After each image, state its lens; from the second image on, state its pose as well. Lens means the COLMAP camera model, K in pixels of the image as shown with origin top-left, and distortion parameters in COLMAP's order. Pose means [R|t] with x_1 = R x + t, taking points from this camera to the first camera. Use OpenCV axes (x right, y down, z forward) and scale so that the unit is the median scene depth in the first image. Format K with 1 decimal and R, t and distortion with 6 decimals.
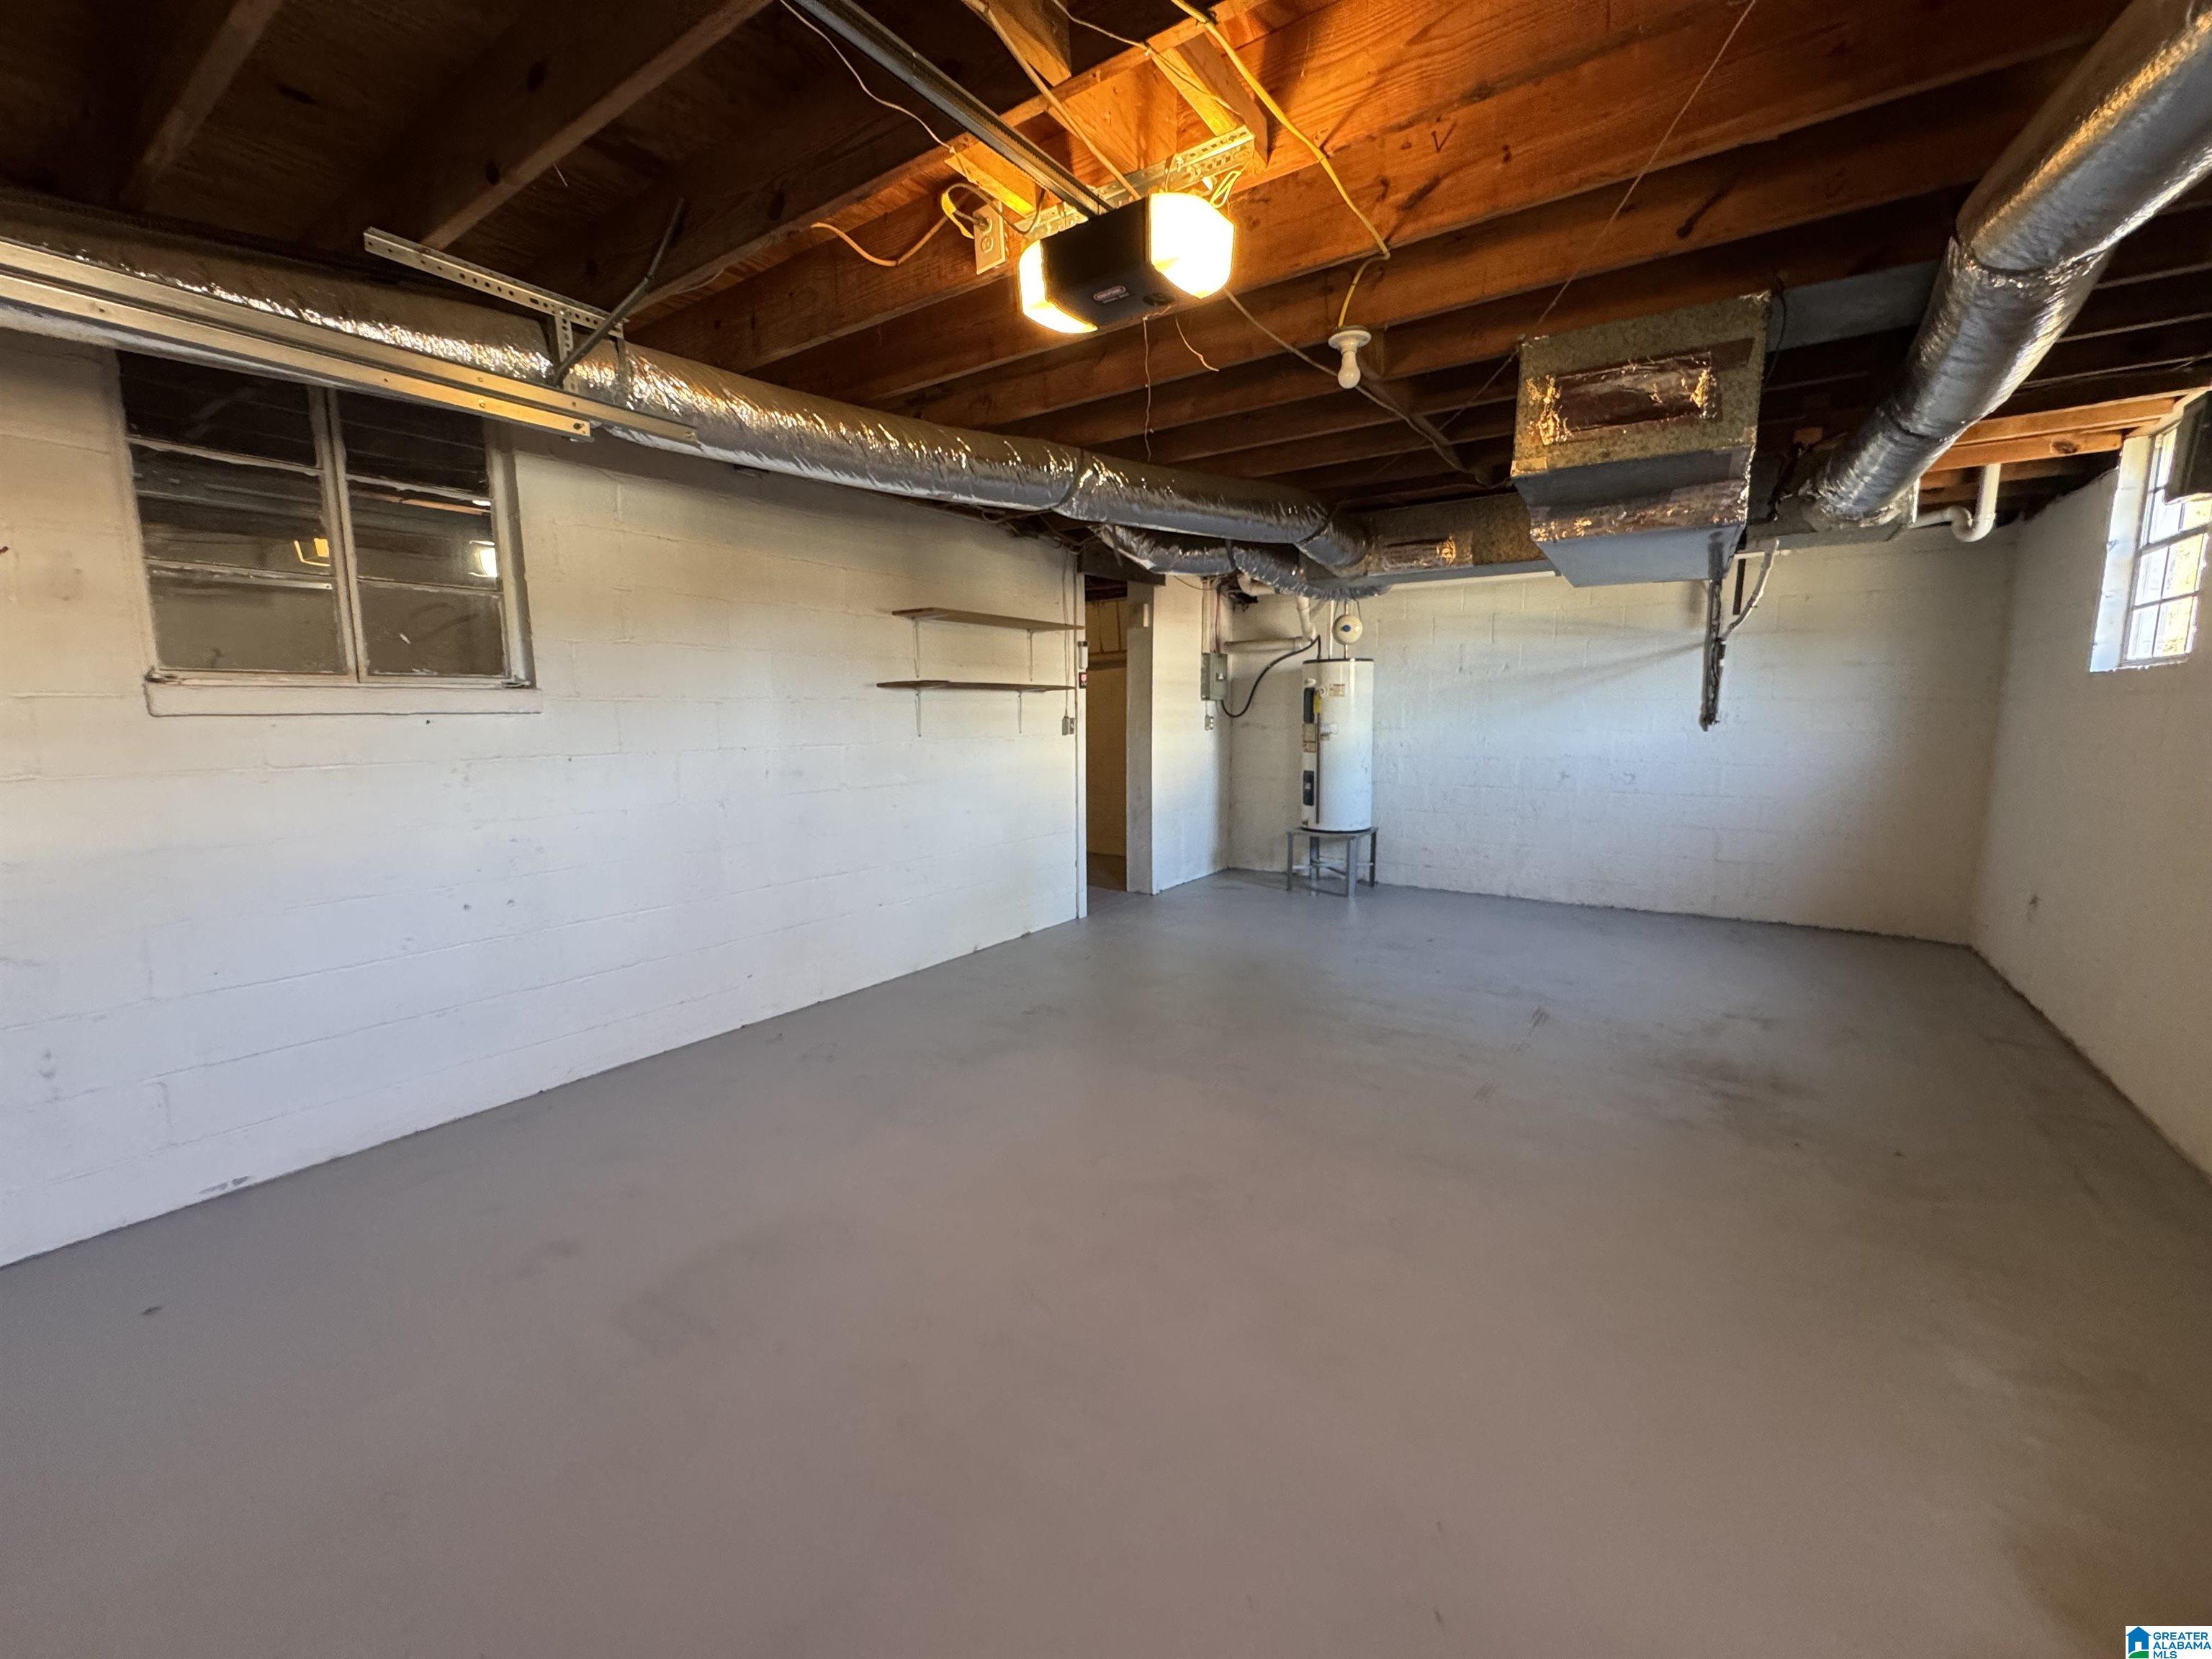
lens RADIAL K [[887.3, 0, 1106.0], [0, 887.3, 829.5], [0, 0, 1]] dist [-0.014188, -0.000257]
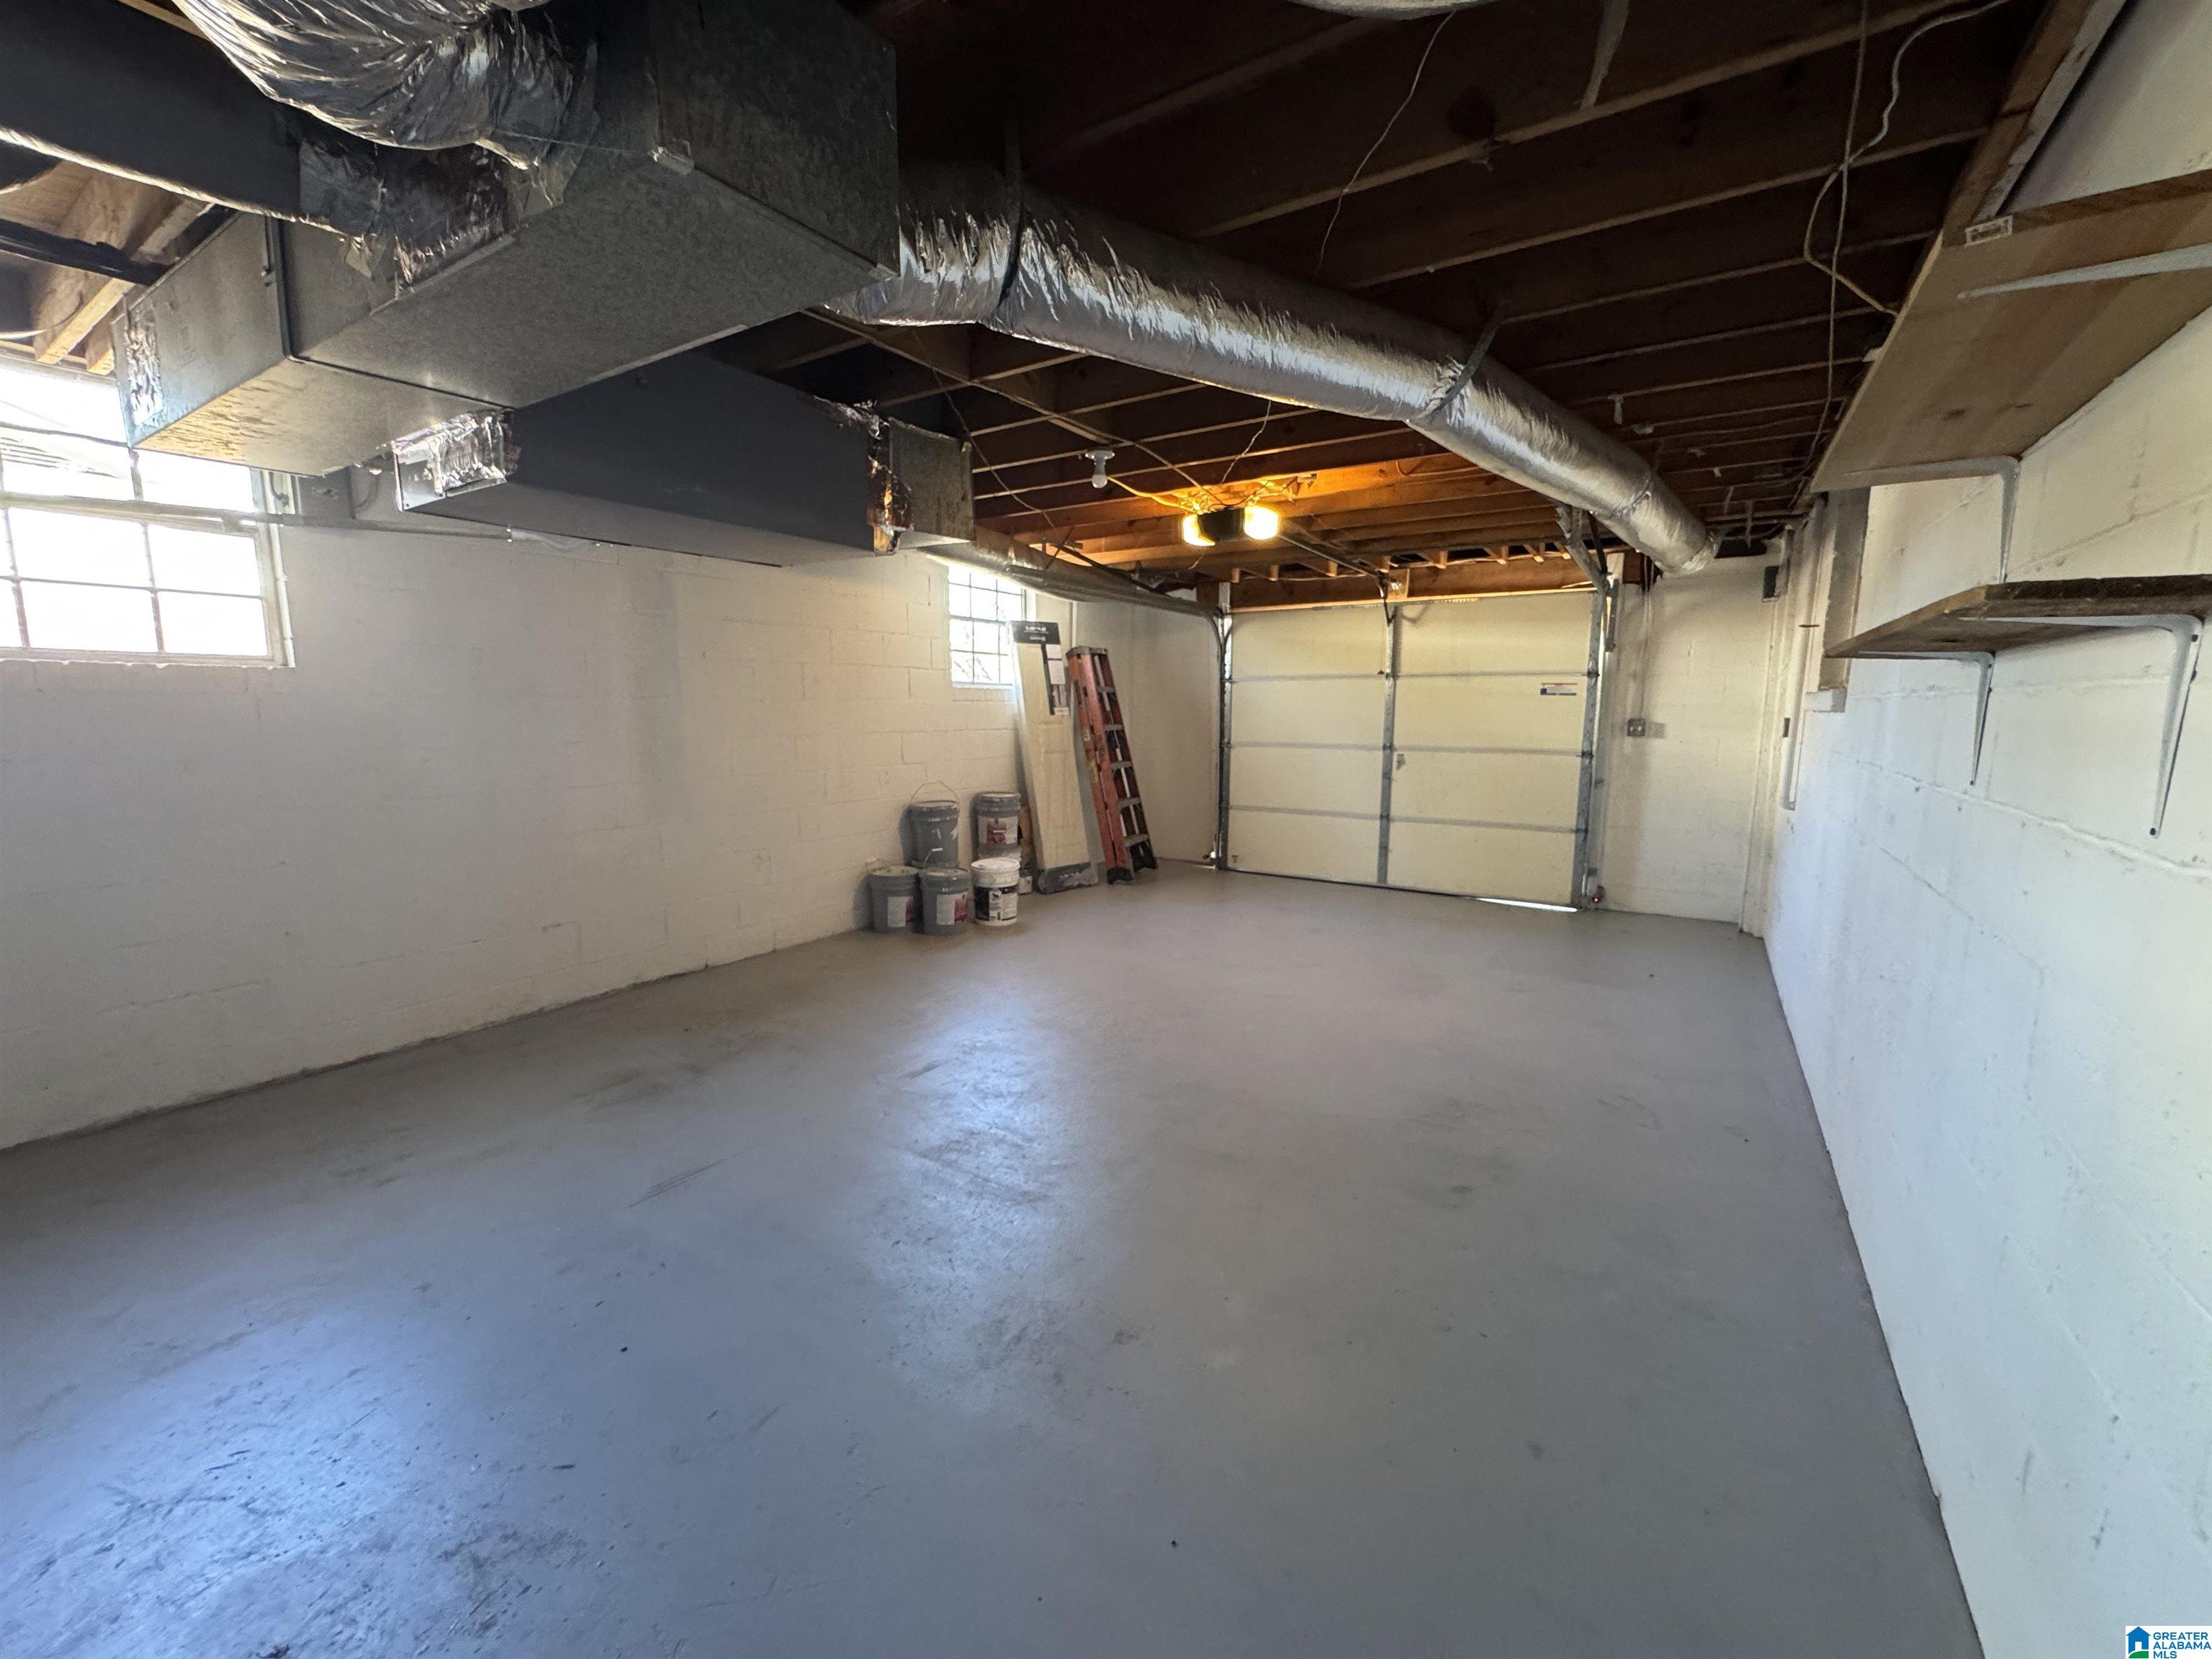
lens RADIAL K [[889.4, 0, 1106.0], [0, 889.4, 829.5], [0, 0, 1]] dist [0.000325, 0.000010]
pose [[-0.999836, 0.007784, -0.016327, 0.187561], [0.003109, 0.963180, 0.268839, -0.226775], [0.017819, 0.268745, -0.963047, 1.647273]]
